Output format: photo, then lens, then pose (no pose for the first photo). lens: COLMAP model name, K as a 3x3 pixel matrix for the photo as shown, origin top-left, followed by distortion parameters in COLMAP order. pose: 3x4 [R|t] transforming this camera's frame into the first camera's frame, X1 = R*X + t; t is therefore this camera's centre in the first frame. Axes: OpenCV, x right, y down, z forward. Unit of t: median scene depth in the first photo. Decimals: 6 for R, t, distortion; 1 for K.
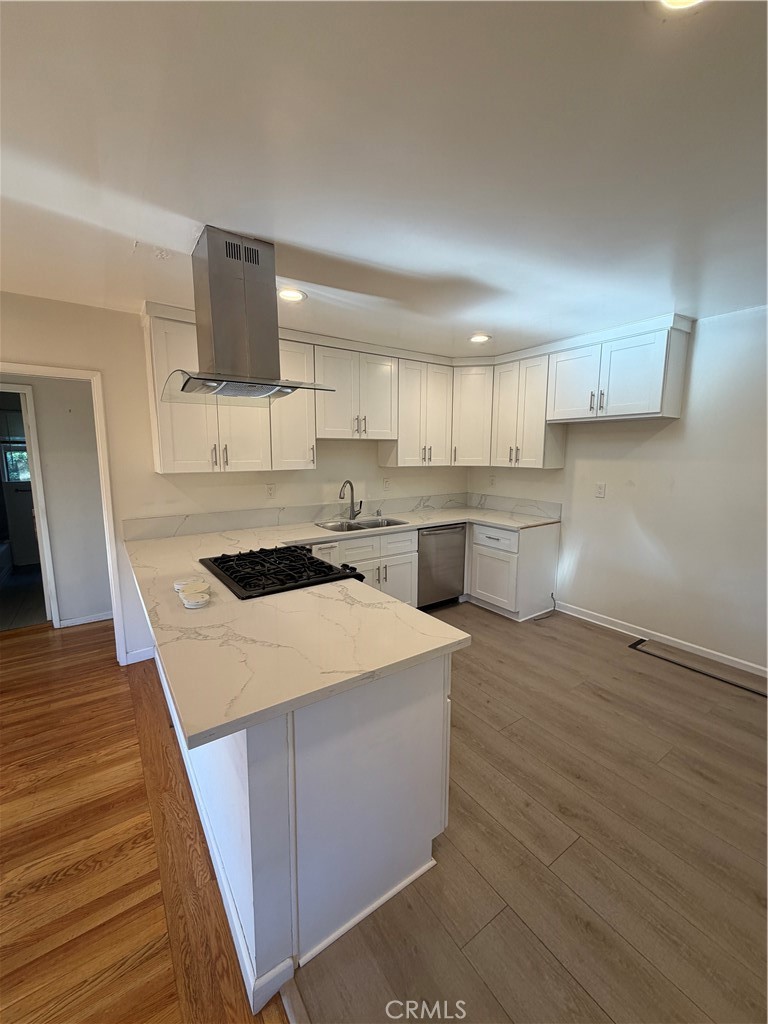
lens RADIAL K [[411.3, 0, 384.0], [0, 411.3, 512.0], [0, 0, 1]] dist [-0.010846, 0.000694]
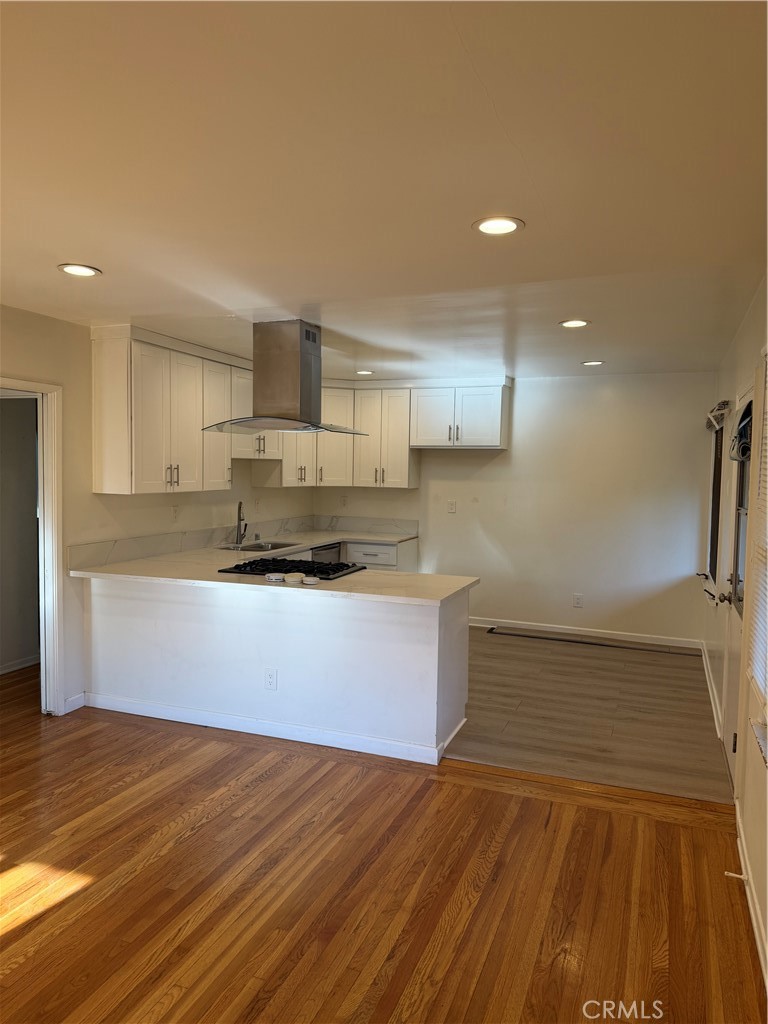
lens RADIAL K [[713.7, 0, 384.0], [0, 713.7, 512.0], [0, 0, 1]] dist [0.028864, -0.056931]
pose [[0.829586, -0.021628, 0.557960, -0.772050], [0.064100, 0.996332, -0.056685, 0.065271], [-0.554687, 0.082790, 0.827930, -0.574356]]
